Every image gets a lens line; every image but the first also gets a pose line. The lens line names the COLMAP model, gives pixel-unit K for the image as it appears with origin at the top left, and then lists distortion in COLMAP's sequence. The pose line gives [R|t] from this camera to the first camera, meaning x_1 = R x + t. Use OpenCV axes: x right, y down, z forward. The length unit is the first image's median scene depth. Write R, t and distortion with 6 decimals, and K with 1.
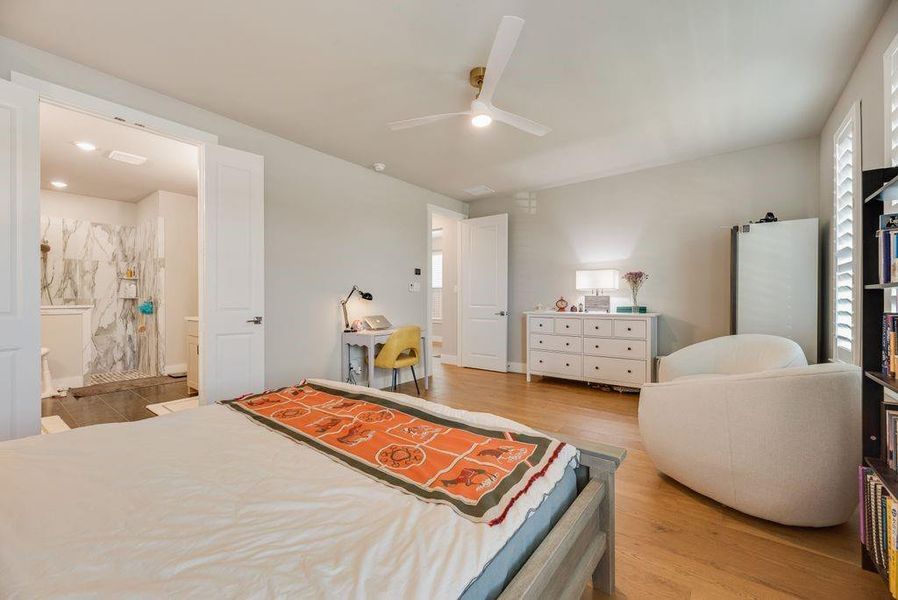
lens RADIAL K [[362.6, 0, 452.1], [0, 362.6, 300.7], [0, 0, 1]] dist [0.003156, -0.001364]
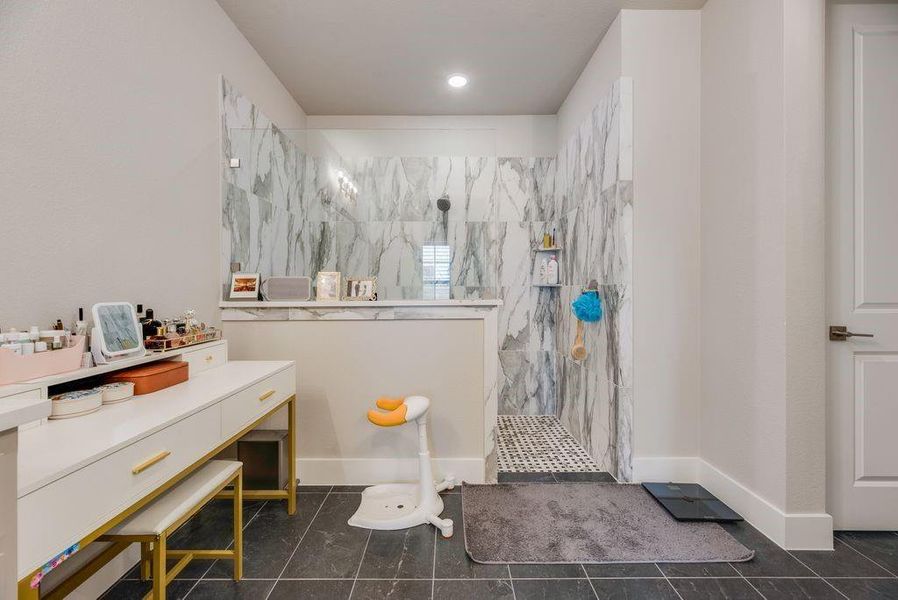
lens RADIAL K [[362.6, 0, 451.7], [0, 362.6, 292.0], [0, 0, 1]] dist [0.003156, -0.001364]
pose [[0.614947, 0.003479, -0.788561, -0.567491], [-0.001646, 0.999994, 0.003128, 0.001446], [0.788567, -0.000625, 0.614949, 0.570787]]
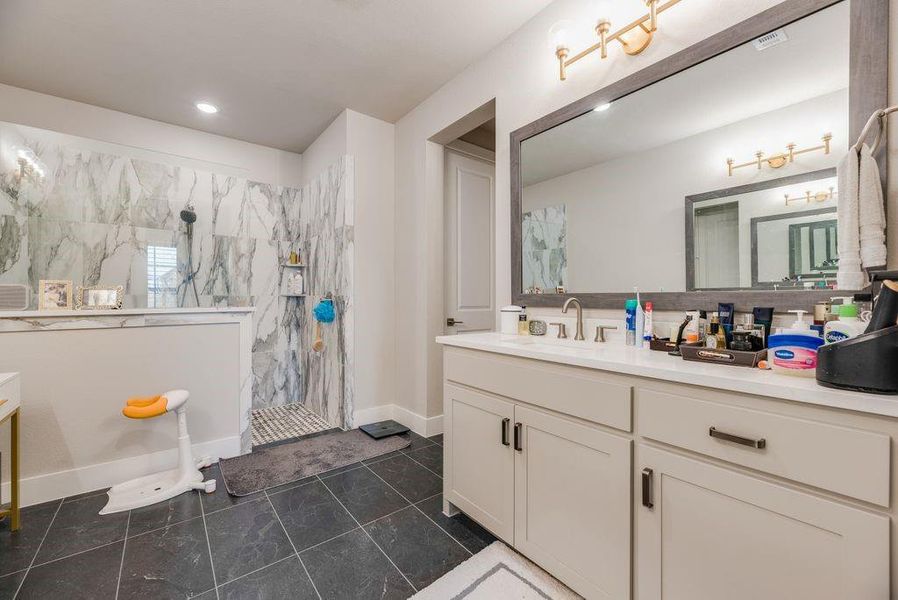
lens RADIAL K [[362.6, 0, 447.4], [0, 362.6, 300.4], [0, 0, 1]] dist [0.003156, -0.001364]
pose [[0.968477, 0.003049, -0.249085, -0.471404], [-0.002943, 0.999995, 0.000797, 0.000832], [0.249086, -0.000039, 0.968481, 0.446553]]
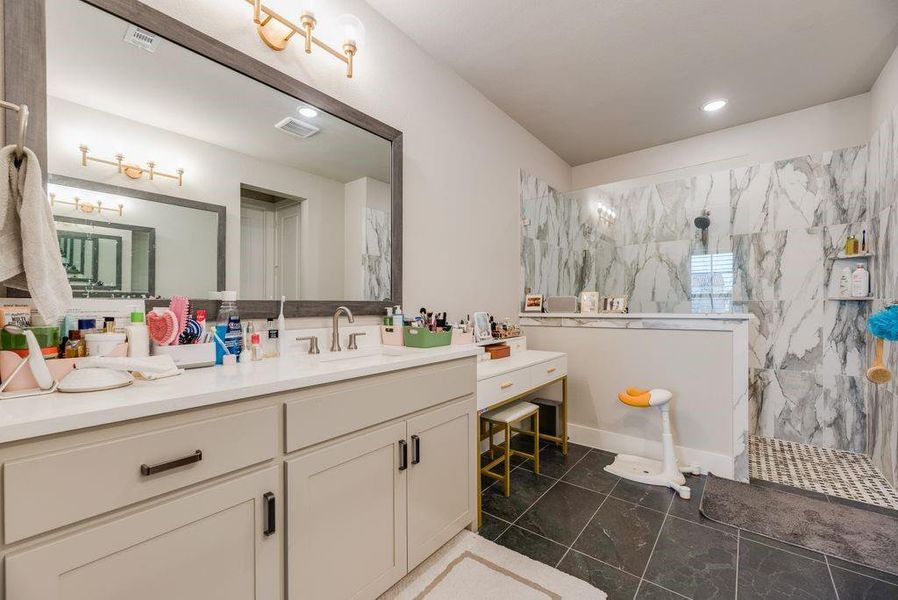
lens RADIAL K [[362.6, 0, 447.6], [0, 362.6, 307.2], [0, 0, 1]] dist [0.003156, -0.001364]
pose [[-0.035791, 0.004956, -0.999347, -0.419654], [0.001883, 0.999986, 0.004892, 0.000474], [0.999358, -0.001707, -0.035800, 0.517935]]
